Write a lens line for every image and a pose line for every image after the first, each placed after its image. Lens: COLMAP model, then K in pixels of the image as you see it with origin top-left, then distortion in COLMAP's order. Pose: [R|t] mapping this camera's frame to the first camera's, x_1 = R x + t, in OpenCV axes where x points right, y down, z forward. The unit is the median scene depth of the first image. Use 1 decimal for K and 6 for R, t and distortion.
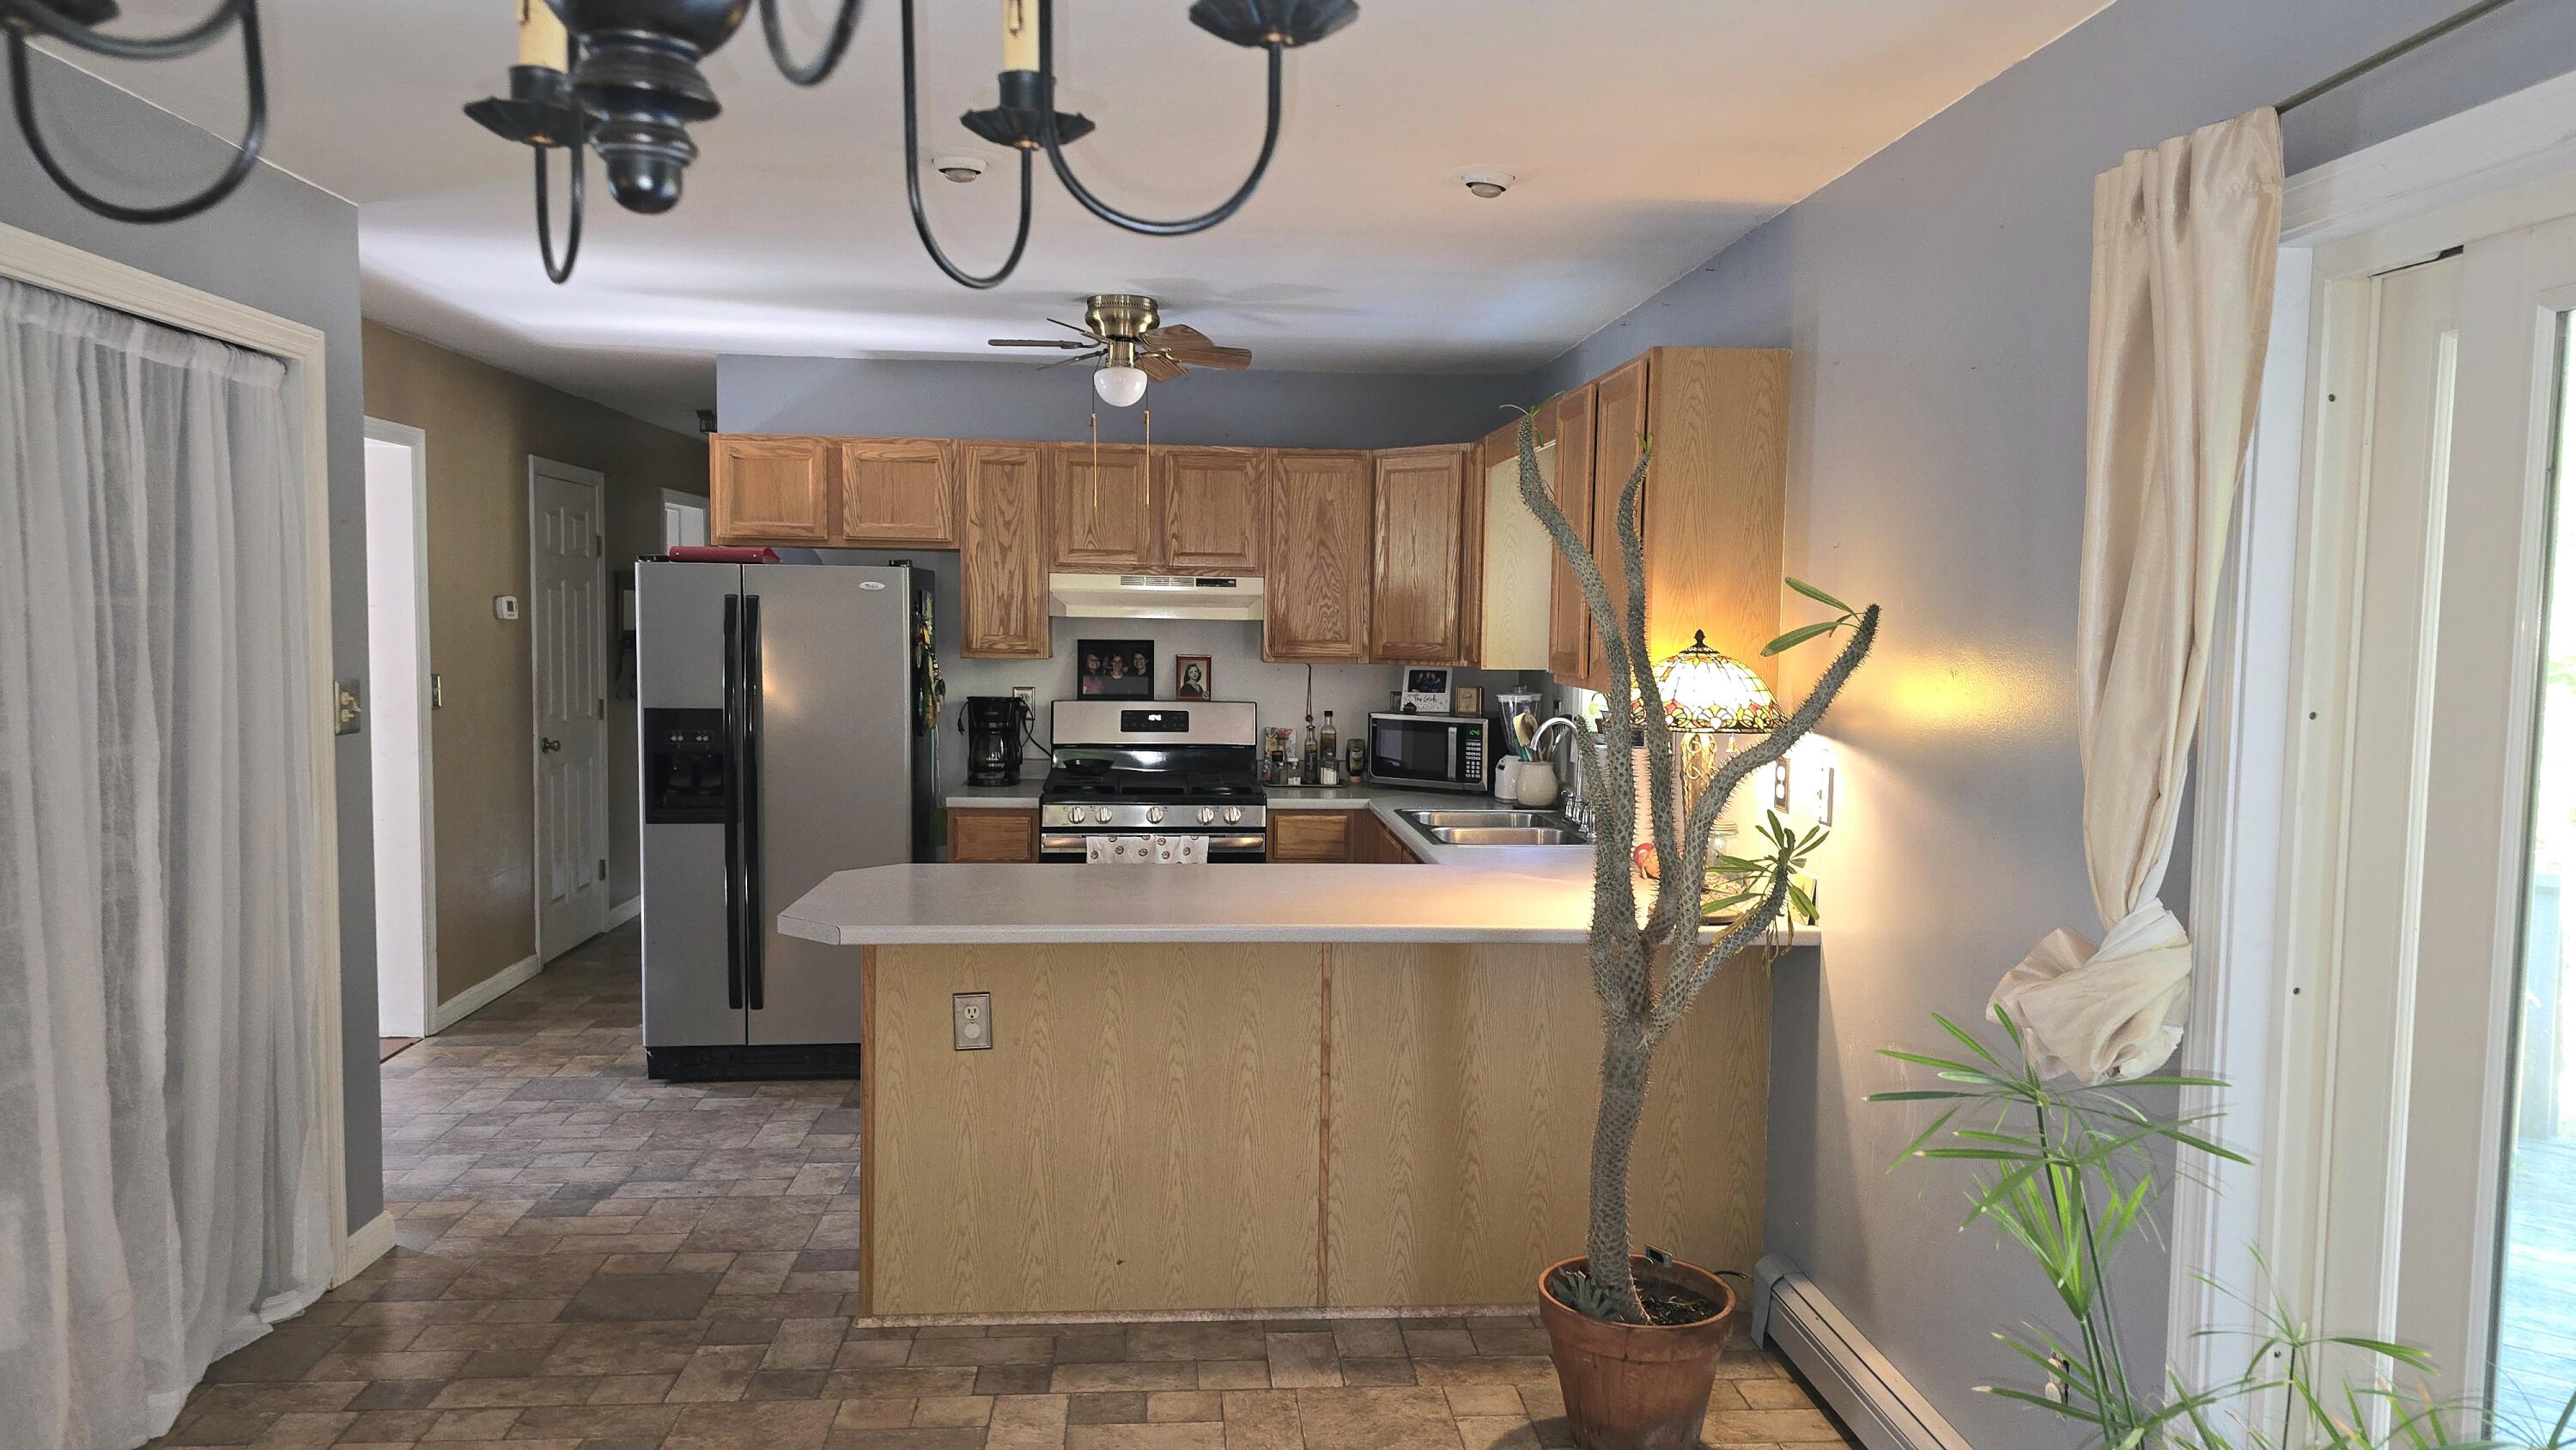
lens RADIAL K [[1736.5, 0, 1295.2], [0, 1736.5, 731.8], [0, 0, 1]] dist [0.063573, -0.064328]
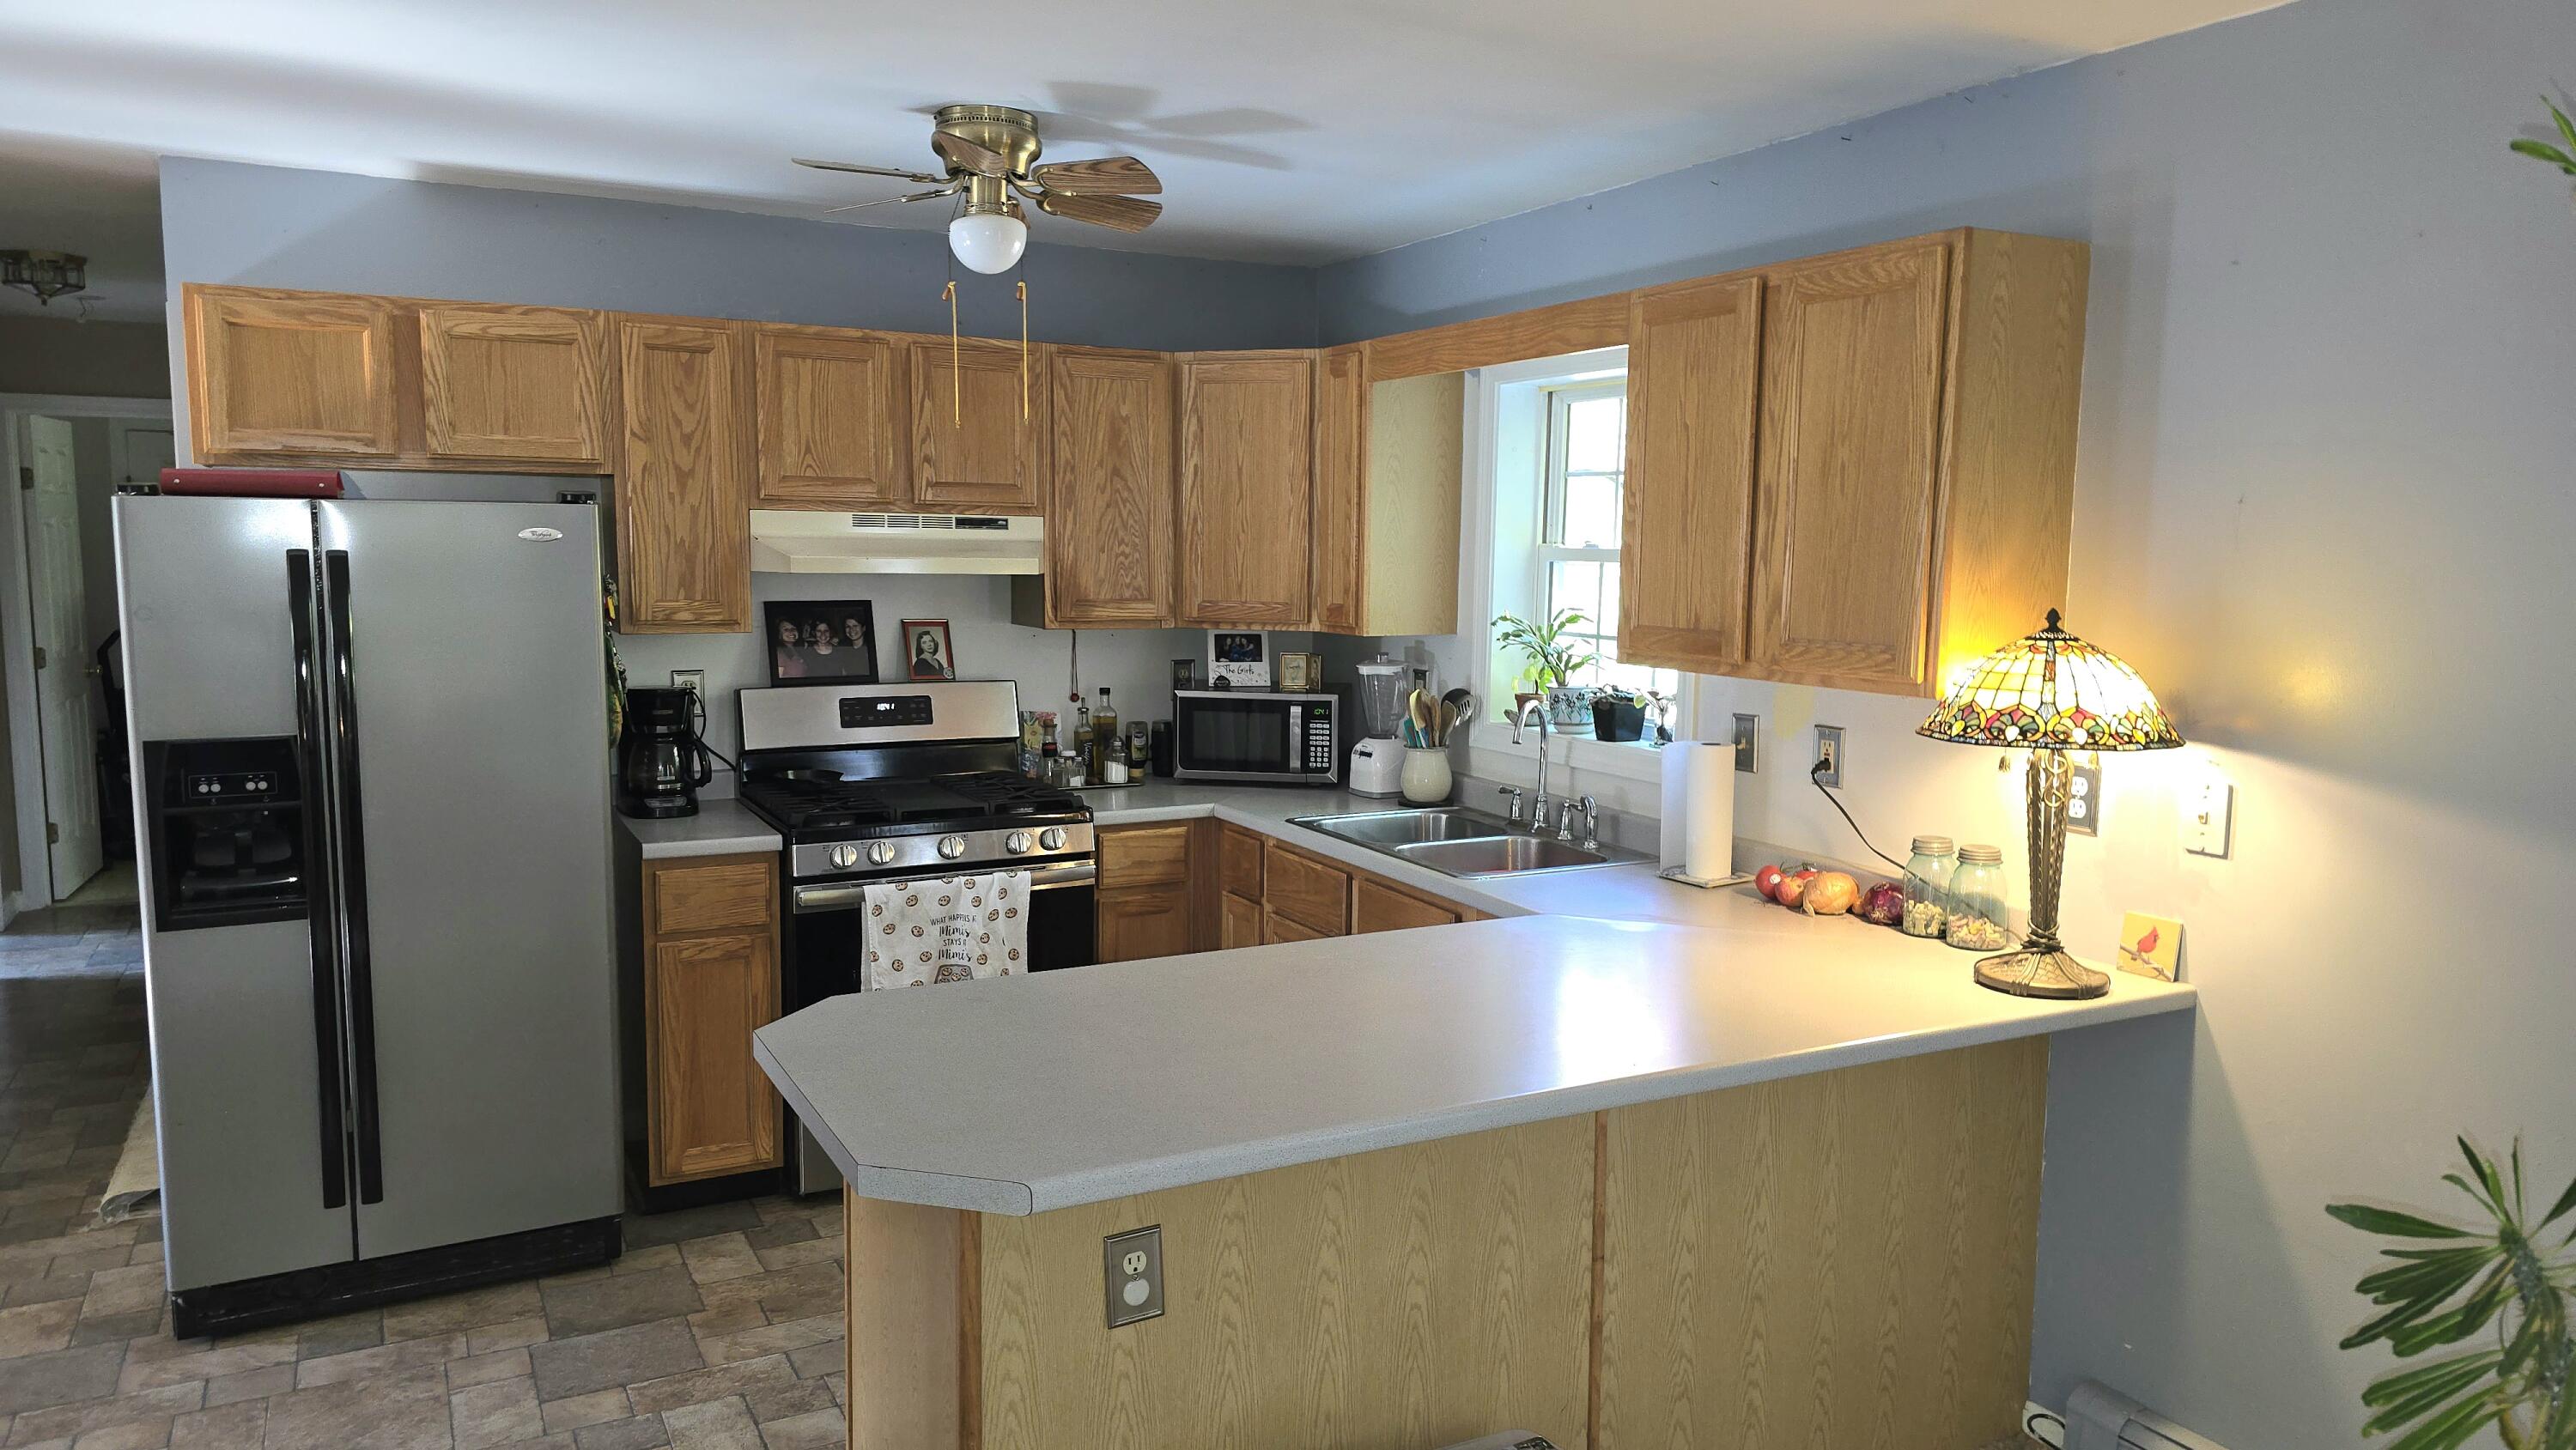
lens RADIAL K [[1736.5, 0, 1310.3], [0, 1736.5, 739.3], [0, 0, 1]] dist [0.063573, -0.064328]
pose [[0.914612, -0.050987, 0.401106, -0.236569], [0.029805, 0.997820, 0.058877, -0.036041], [-0.403234, -0.041895, 0.914138, 0.276224]]
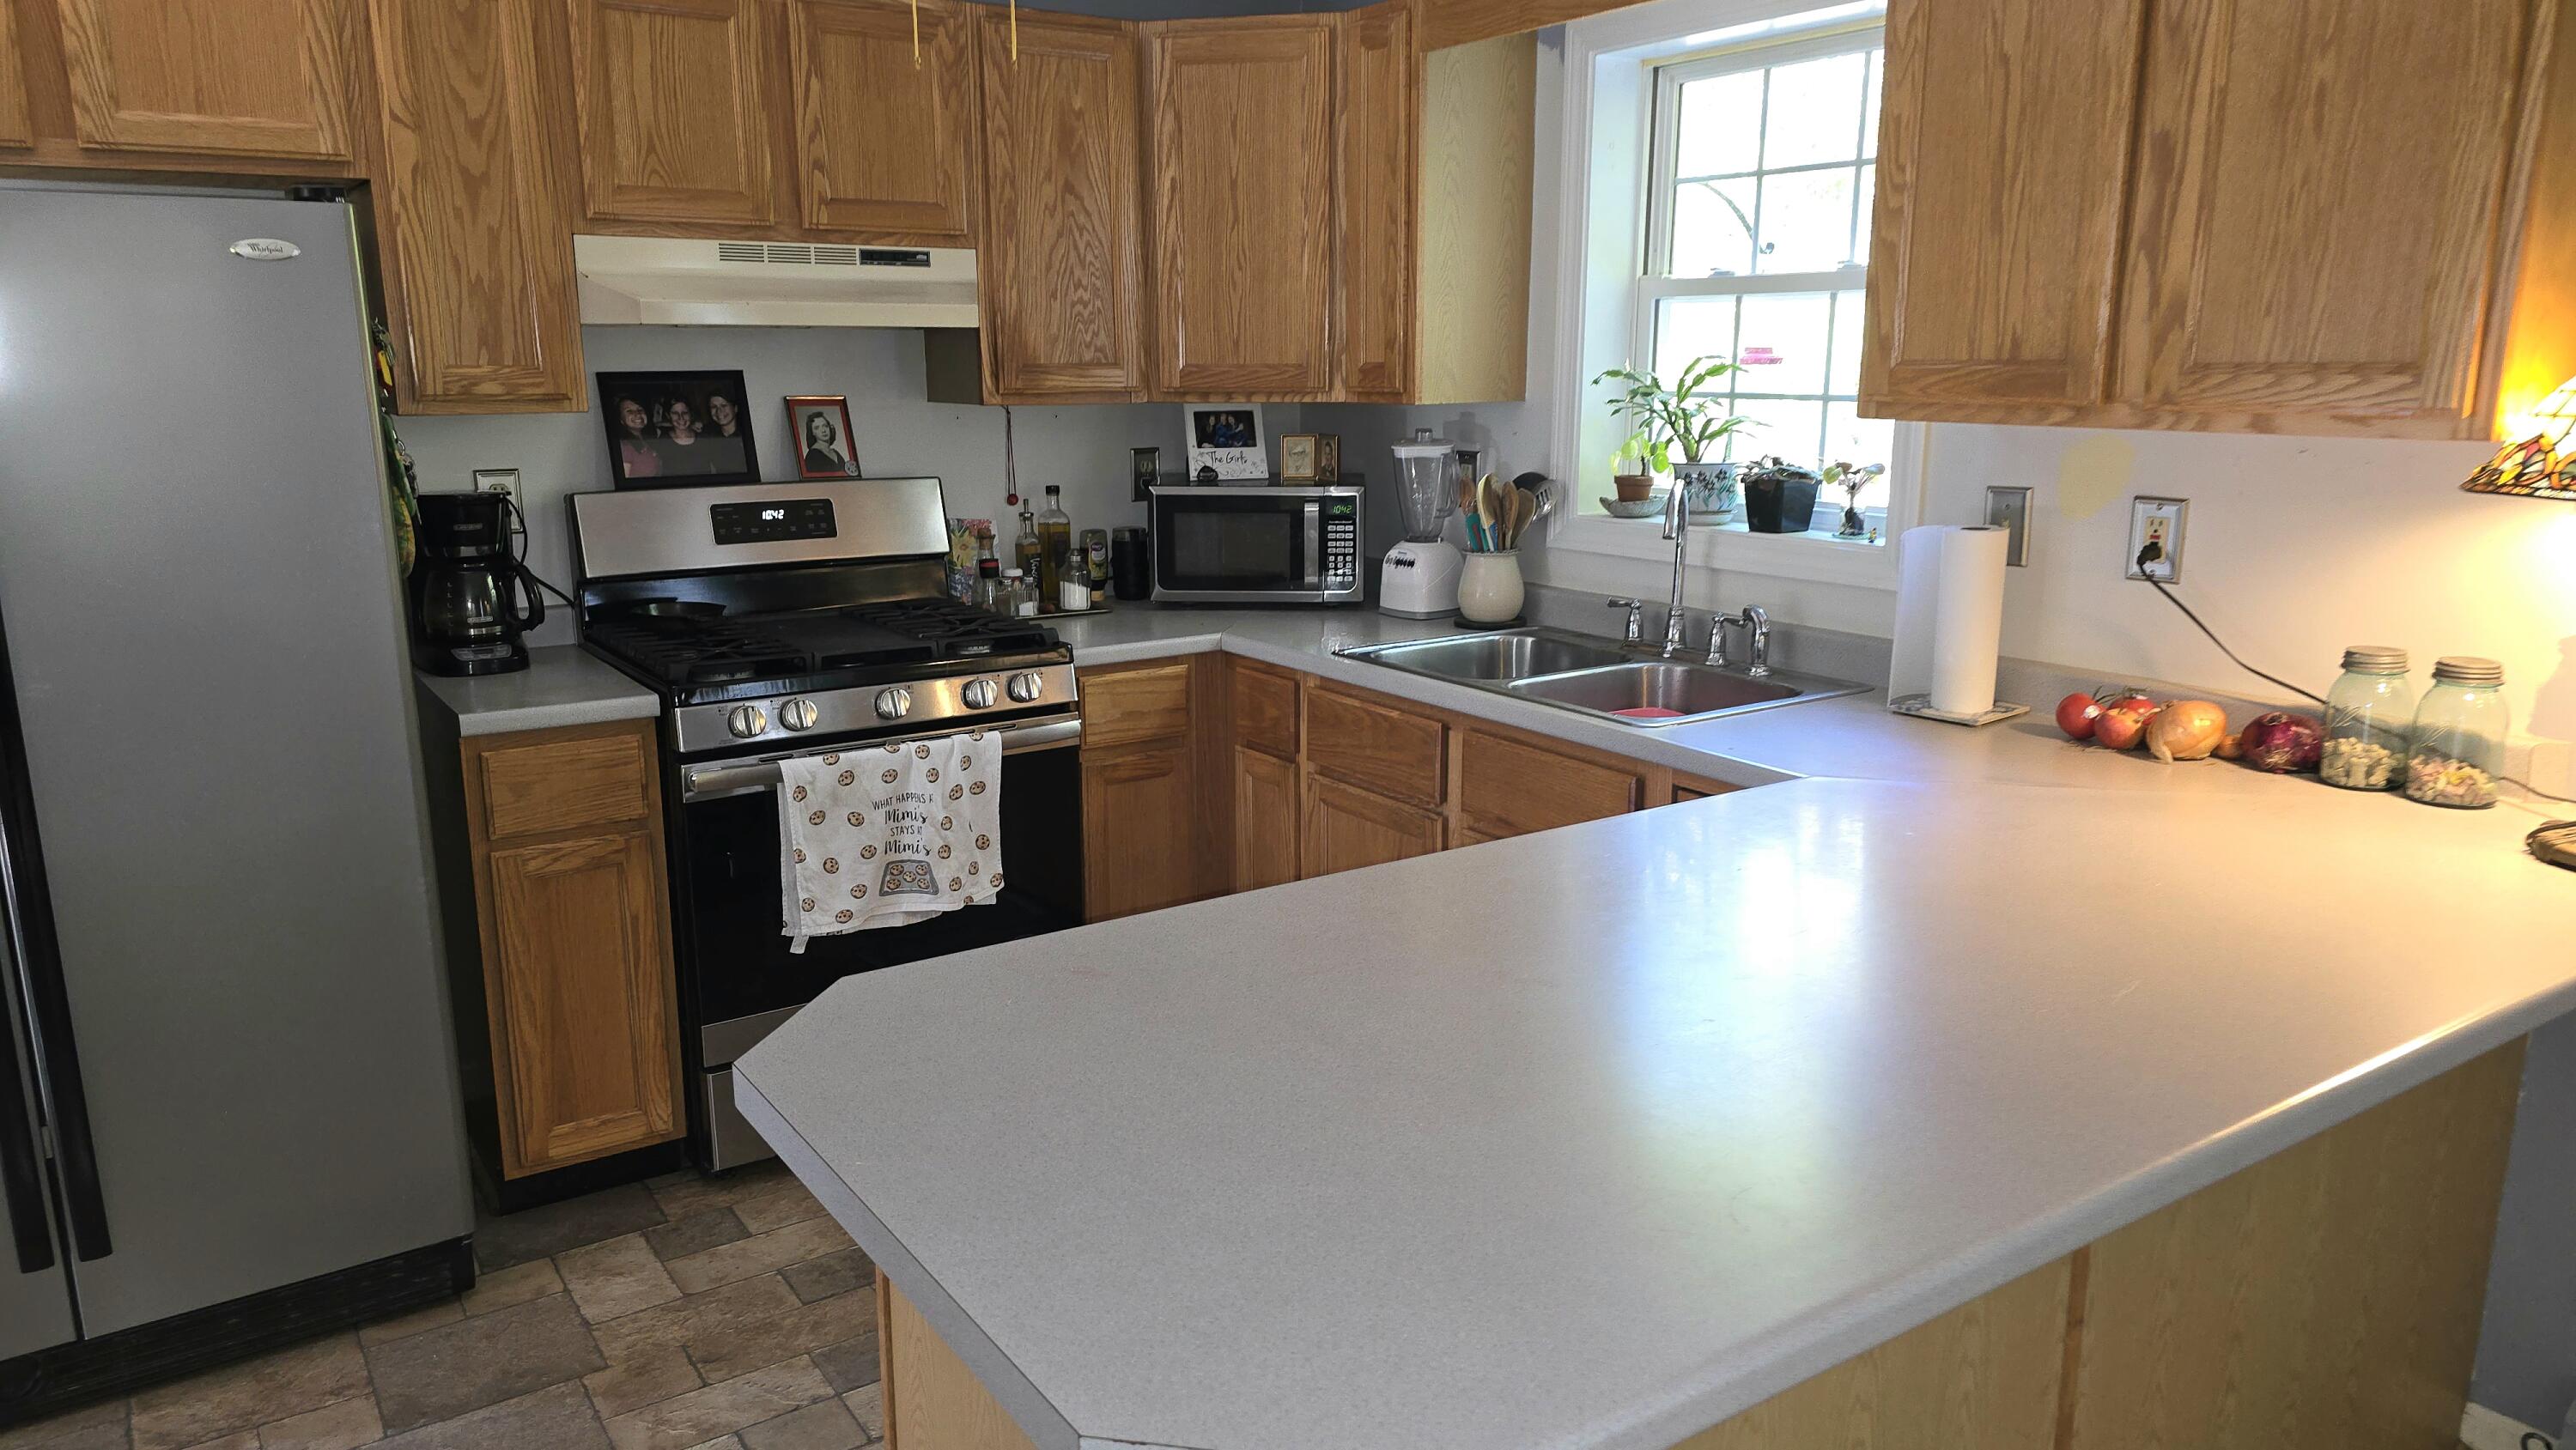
lens RADIAL K [[1736.5, 0, 1273.7], [0, 1736.5, 741.9], [0, 0, 1]] dist [0.063573, -0.064328]
pose [[0.871109, -0.126821, 0.474432, -0.237545], [0.051900, 0.984444, 0.167859, -0.024426], [-0.488340, -0.121601, 0.864140, 0.481817]]
